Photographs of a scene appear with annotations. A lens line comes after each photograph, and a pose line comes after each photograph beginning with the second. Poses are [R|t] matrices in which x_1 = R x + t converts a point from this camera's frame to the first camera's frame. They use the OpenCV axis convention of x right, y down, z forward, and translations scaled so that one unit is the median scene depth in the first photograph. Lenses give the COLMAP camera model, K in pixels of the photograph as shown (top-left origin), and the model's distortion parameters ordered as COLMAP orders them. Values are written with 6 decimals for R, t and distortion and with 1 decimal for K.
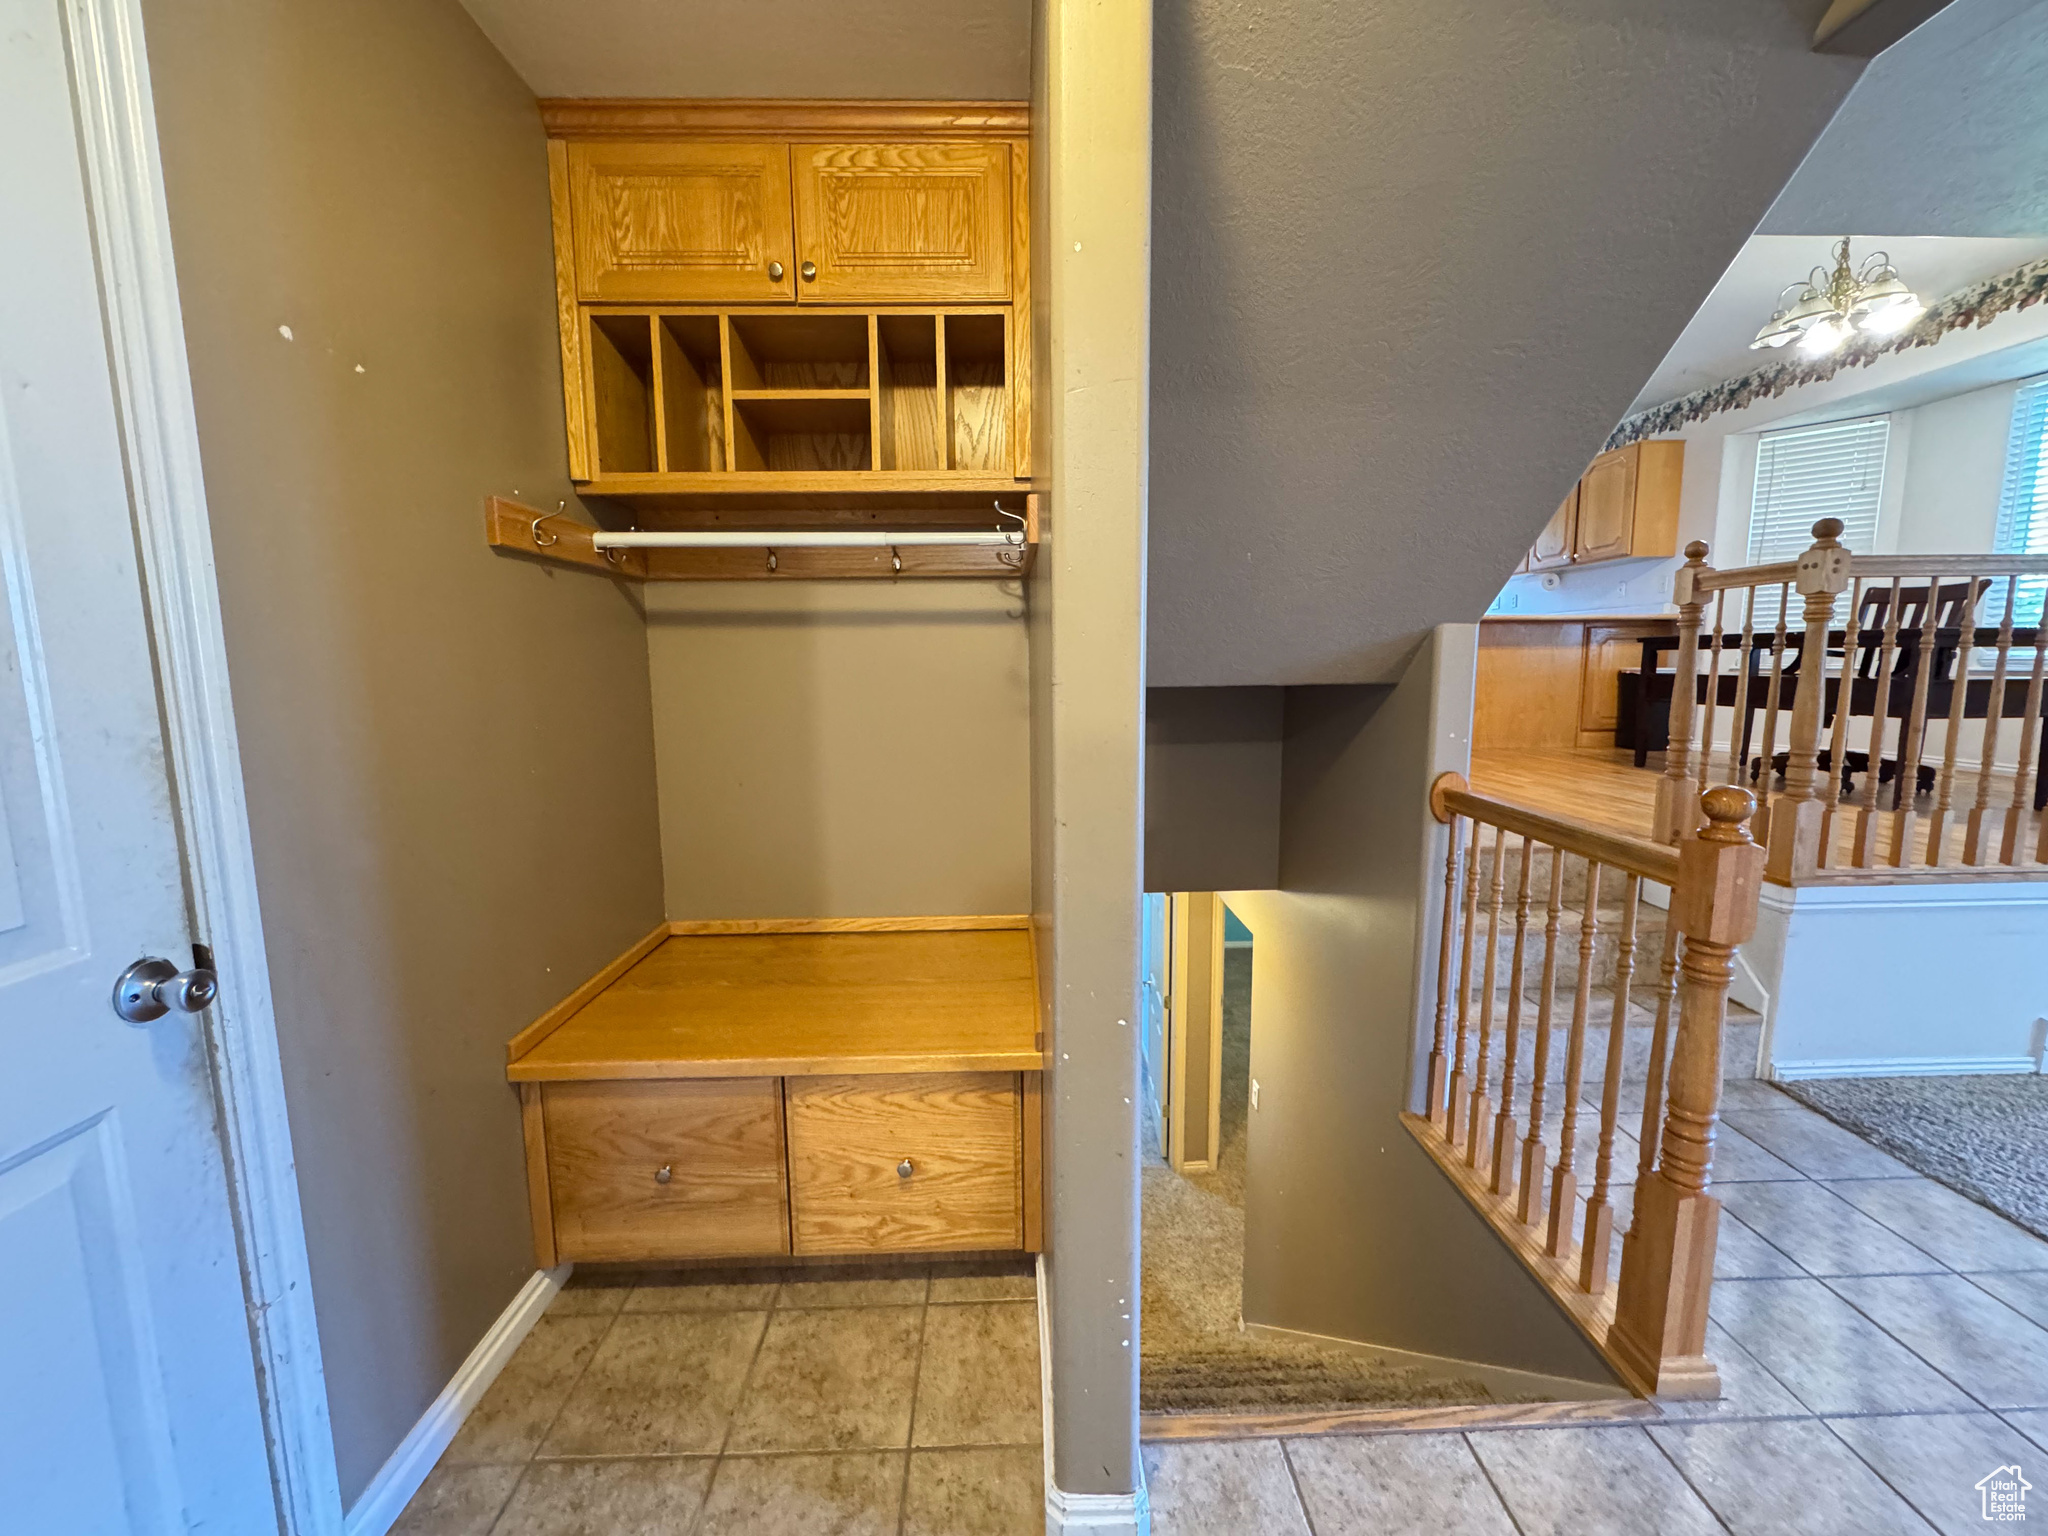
lens RADIAL K [[819.0, 0, 1011.9], [0, 819.0, 767.8], [0, 0, 1]] dist [-0.002770, 0.000330]
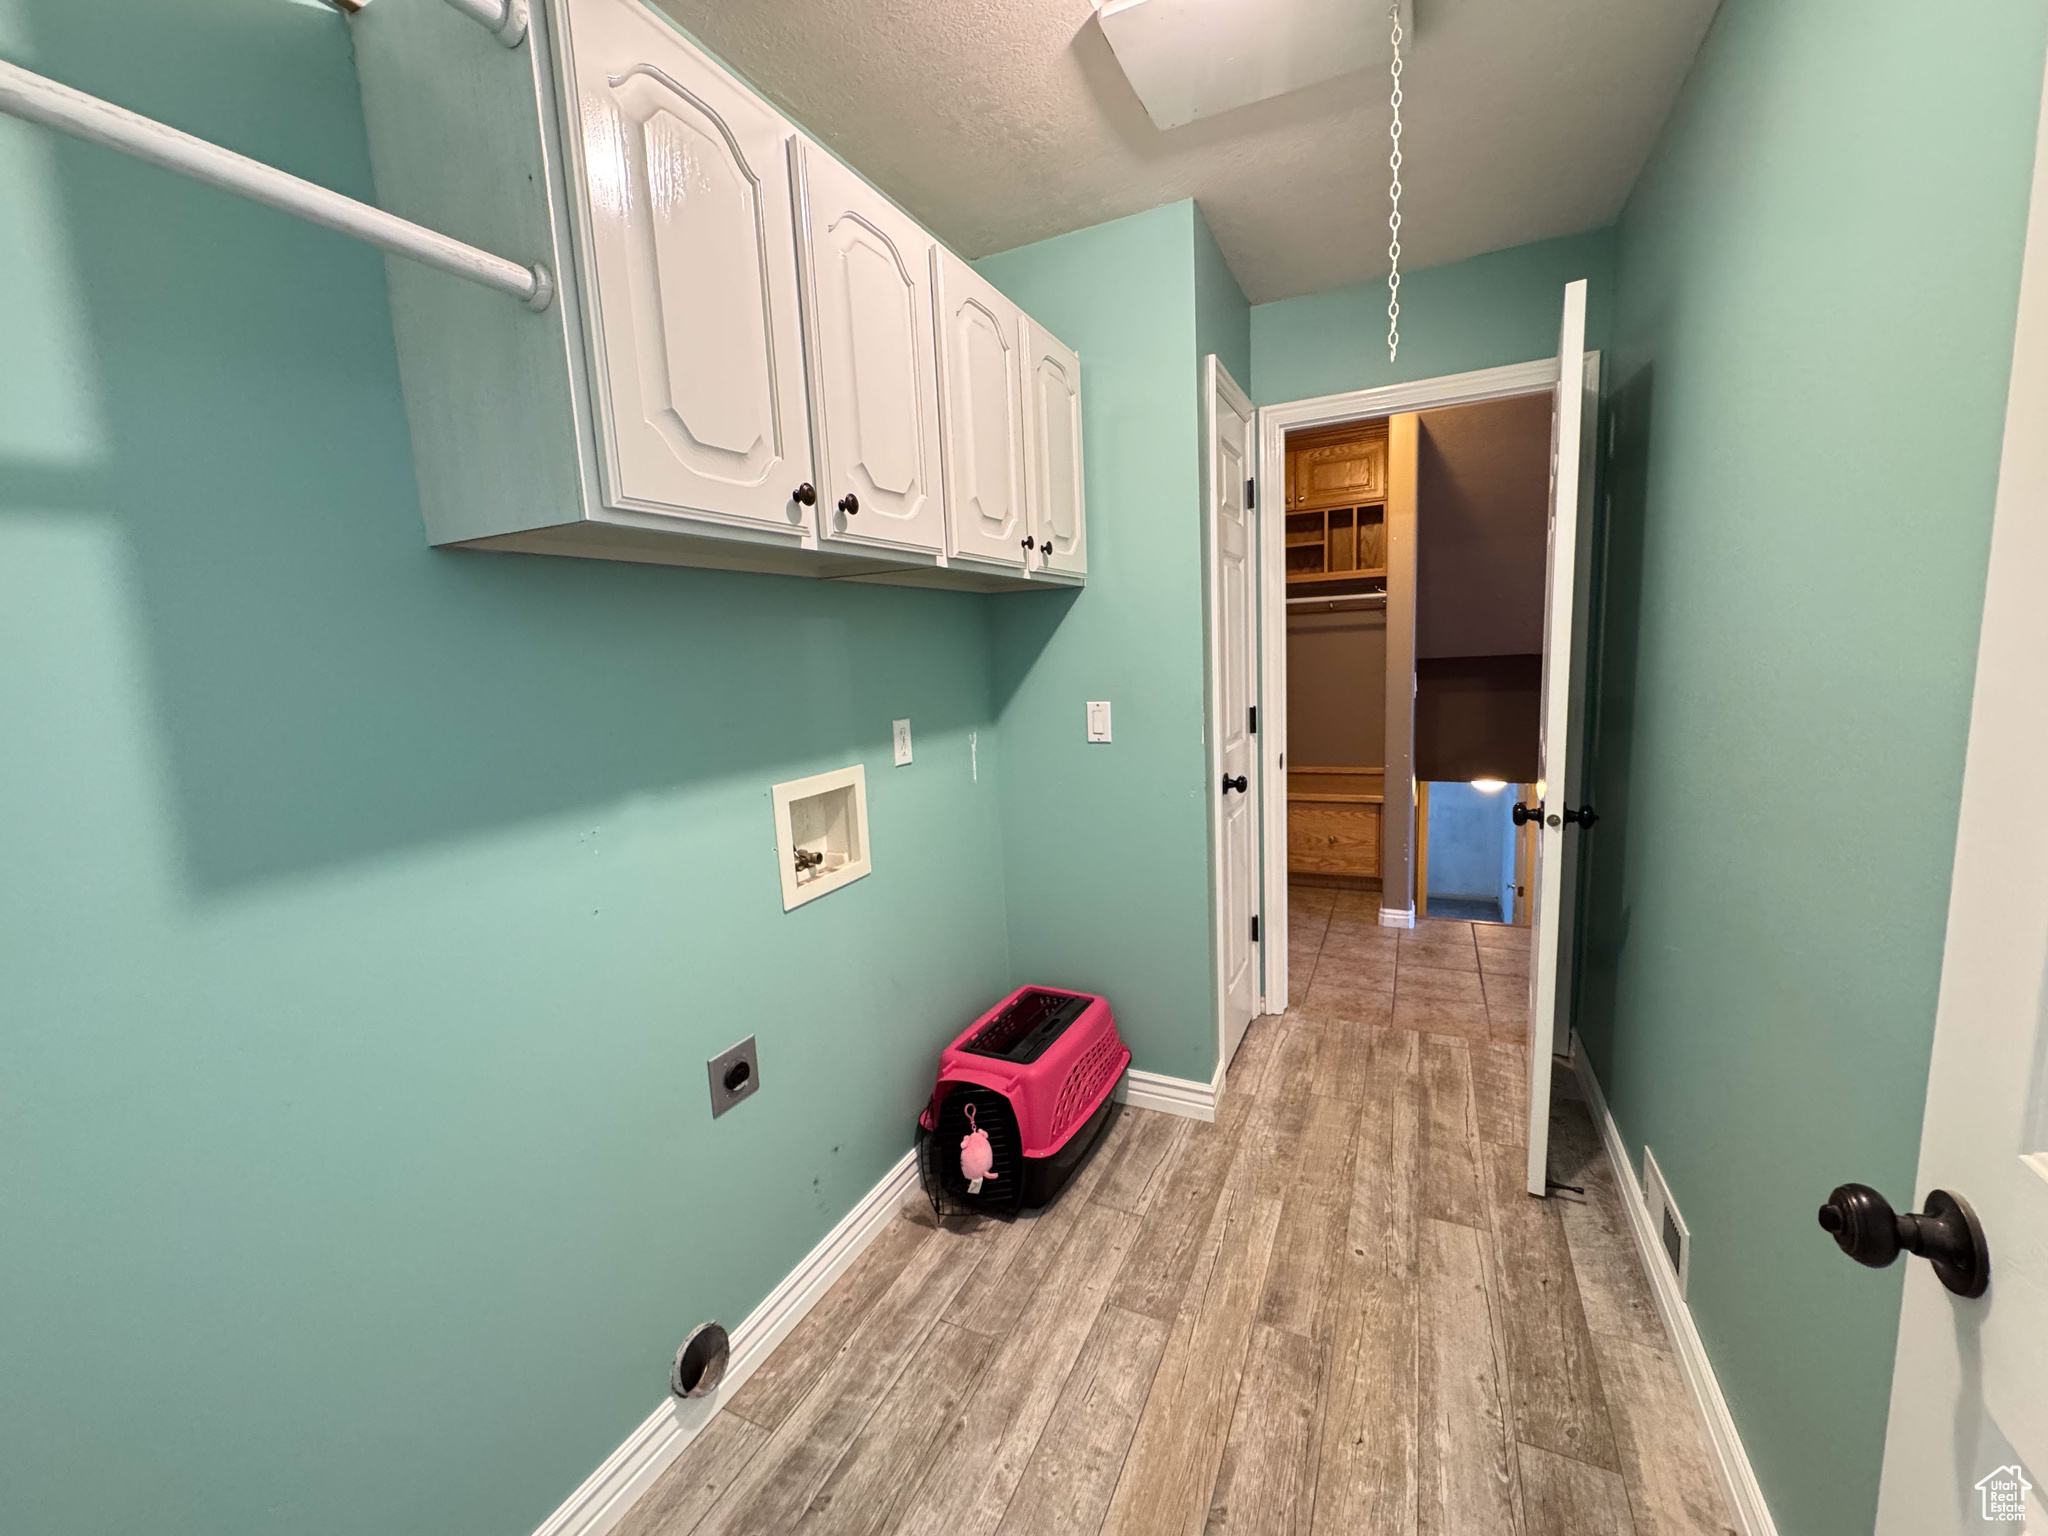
lens RADIAL K [[819.0, 0, 1023.3], [0, 819.0, 767.9], [0, 0, 1]] dist [-0.002770, 0.000330]
pose [[0.896757, 0.030586, -0.441465, 0.137666], [-0.020836, 0.999420, 0.026919, 0.196492], [0.442033, -0.014942, 0.896874, -1.794842]]
